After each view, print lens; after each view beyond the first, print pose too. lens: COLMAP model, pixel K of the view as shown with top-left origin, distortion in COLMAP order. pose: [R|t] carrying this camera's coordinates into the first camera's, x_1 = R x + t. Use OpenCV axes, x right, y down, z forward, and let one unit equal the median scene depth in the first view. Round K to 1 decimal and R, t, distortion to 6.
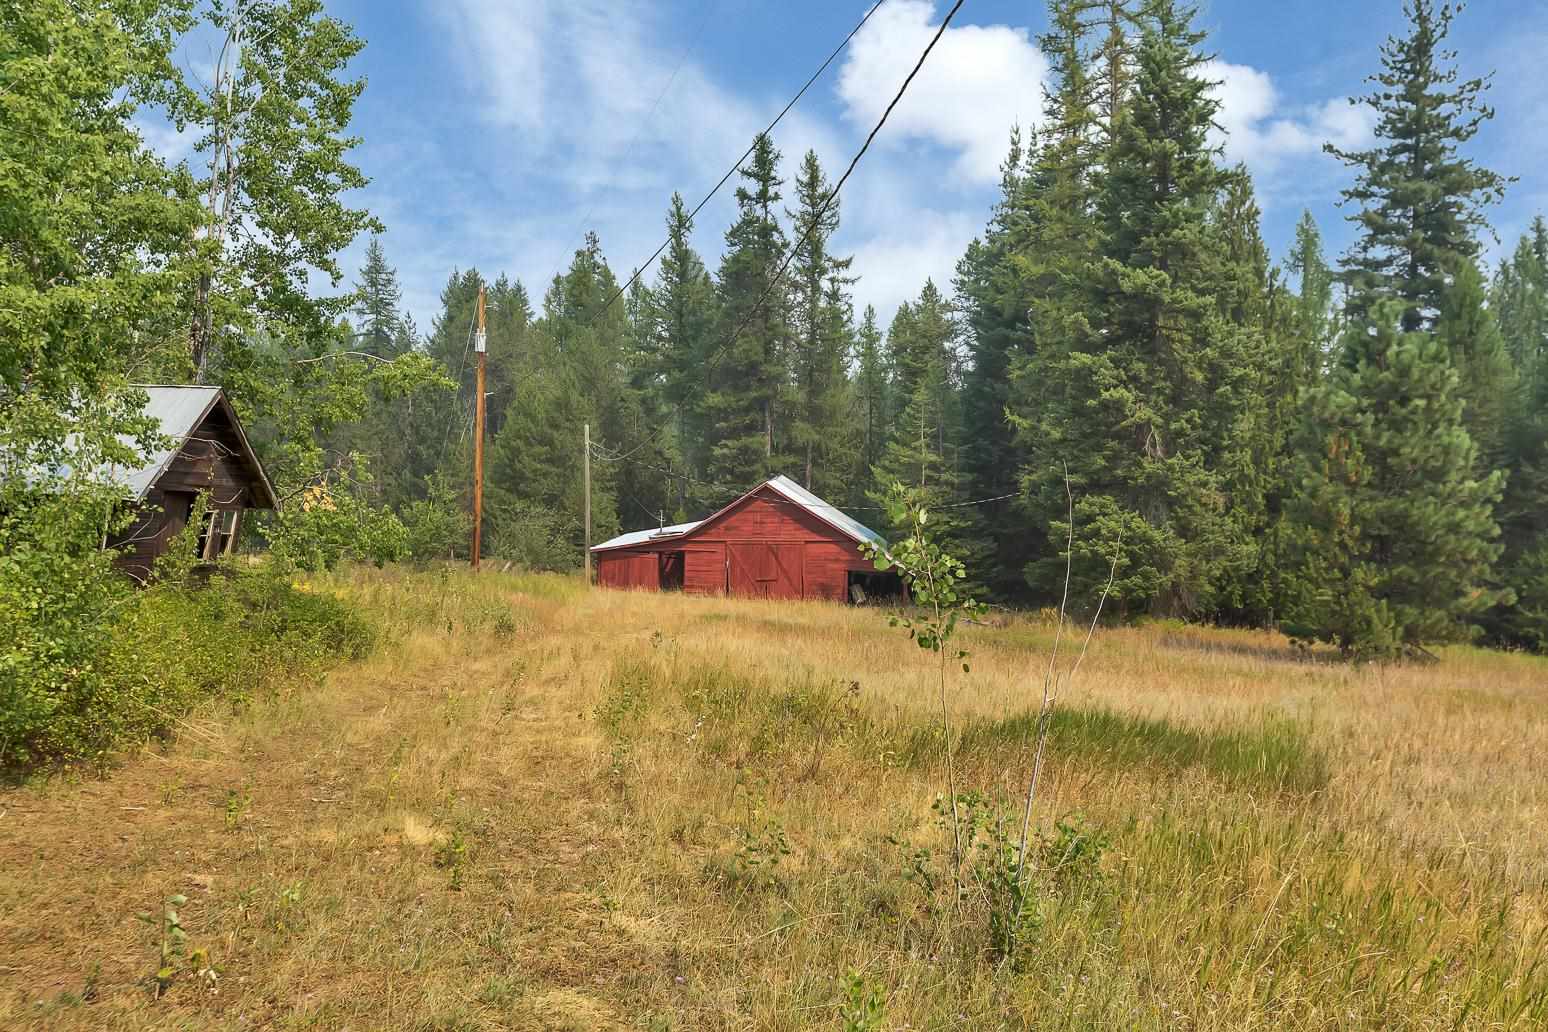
lens RADIAL K [[1504.9, 0, 771.5], [0, 1504.9, 489.2], [0, 0, 1]] dist [-0.007538, 0.003693]
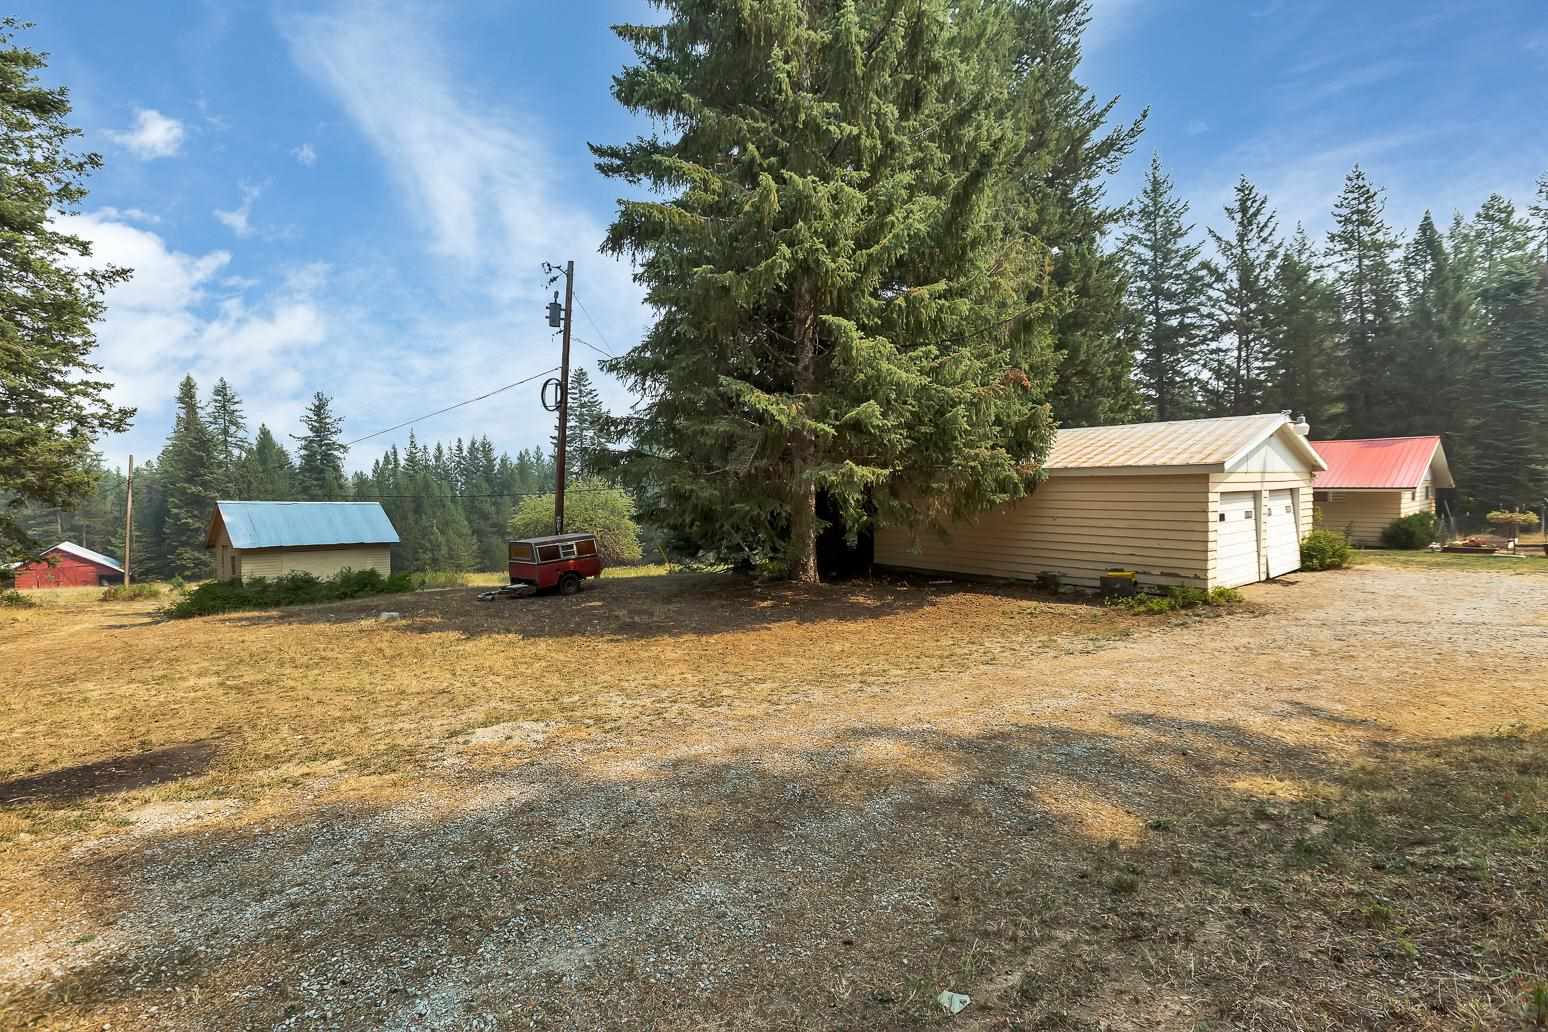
lens RADIAL K [[695.0, 0, 770.1], [0, 695.0, 503.8], [0, 0, 1]] dist [0.001827, -0.000957]
pose [[0.709286, -0.029518, 0.704303, 0.003959], [0.036622, 0.999317, 0.005001, -0.005621], [-0.703969, 0.022246, 0.709882, -0.115619]]
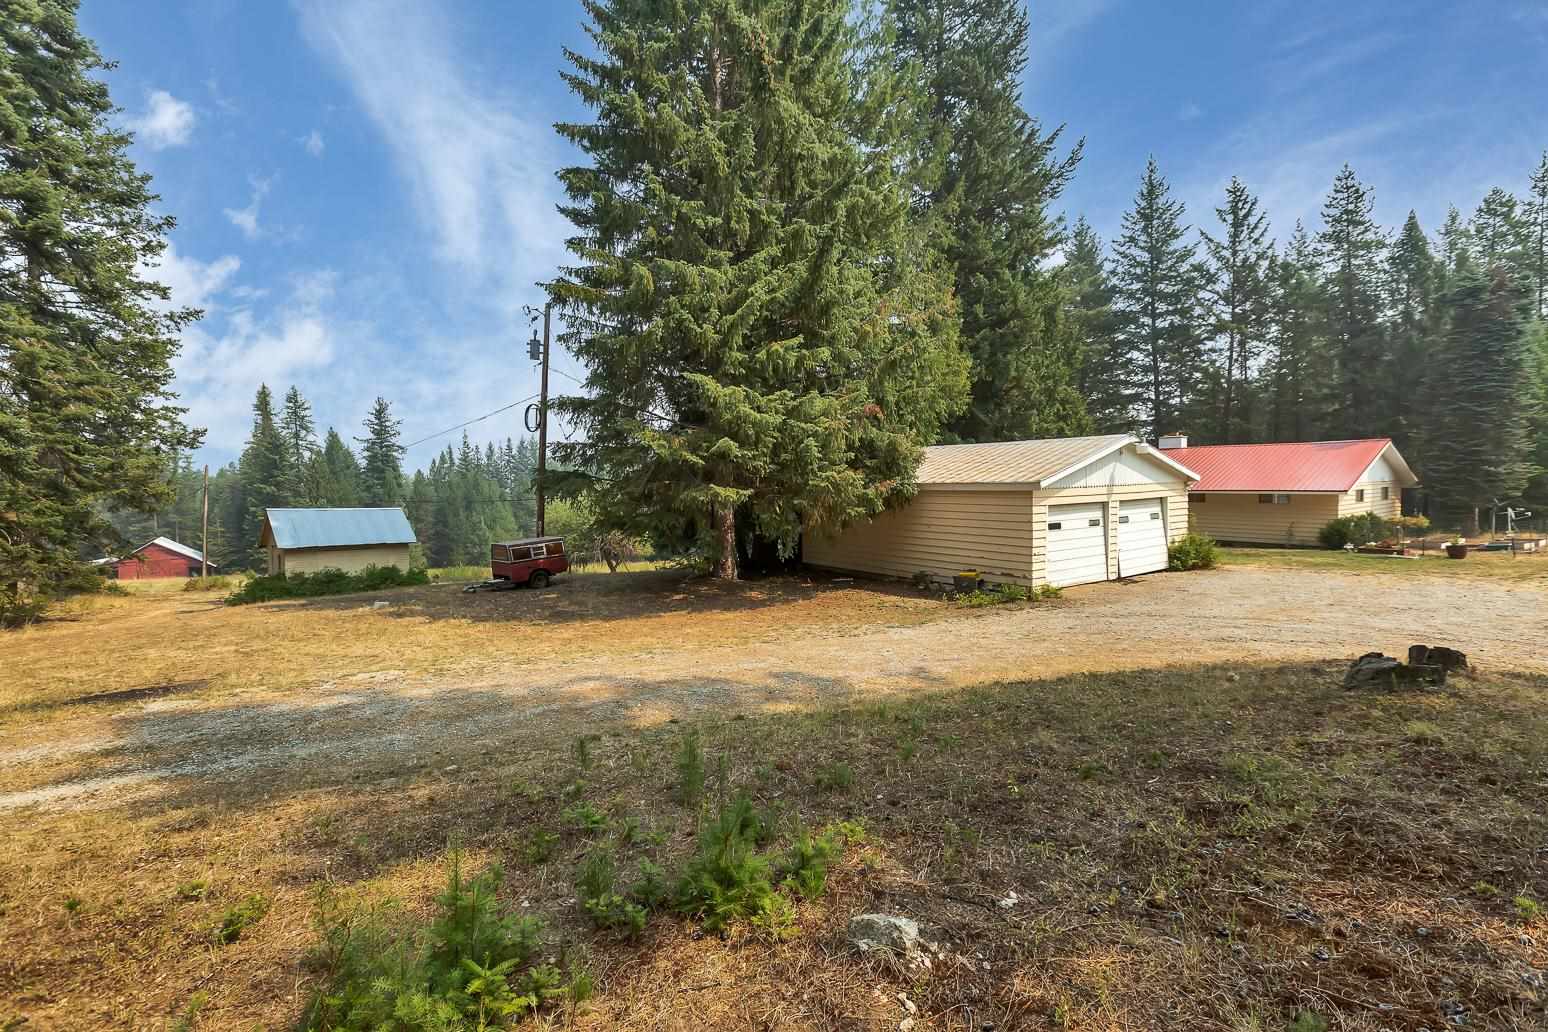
lens RADIAL K [[695.9, 0, 769.7], [0, 695.9, 503.9], [0, 0, 1]] dist [0.001377, -0.000111]
pose [[0.760873, -0.039261, 0.647712, 0.004946], [0.041286, 0.999075, 0.012060, -0.006286], [-0.647586, 0.017565, 0.761790, -0.125004]]
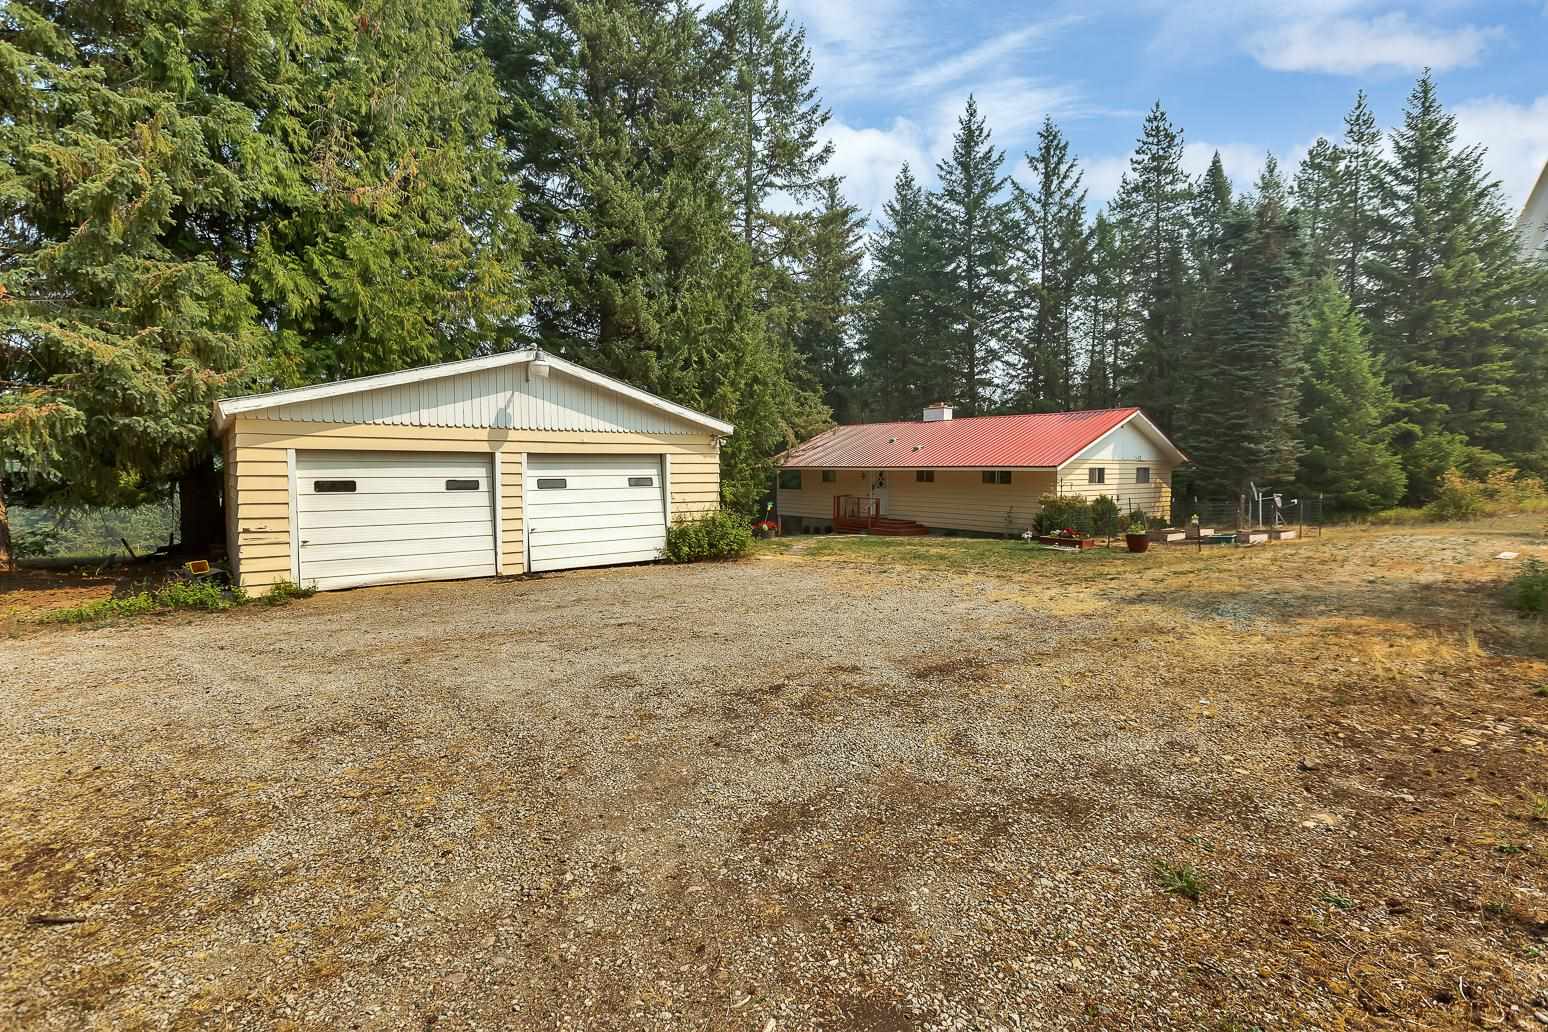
lens RADIAL K [[690.4, 0, 768.8], [0, 690.4, 503.7], [0, 0, 1]] dist [0.001506, -0.000879]
pose [[0.725911, -0.034506, 0.686922, 0.032313], [0.021768, 0.999393, 0.027200, -0.004006], [-0.687444, -0.004792, 0.726222, -0.131618]]
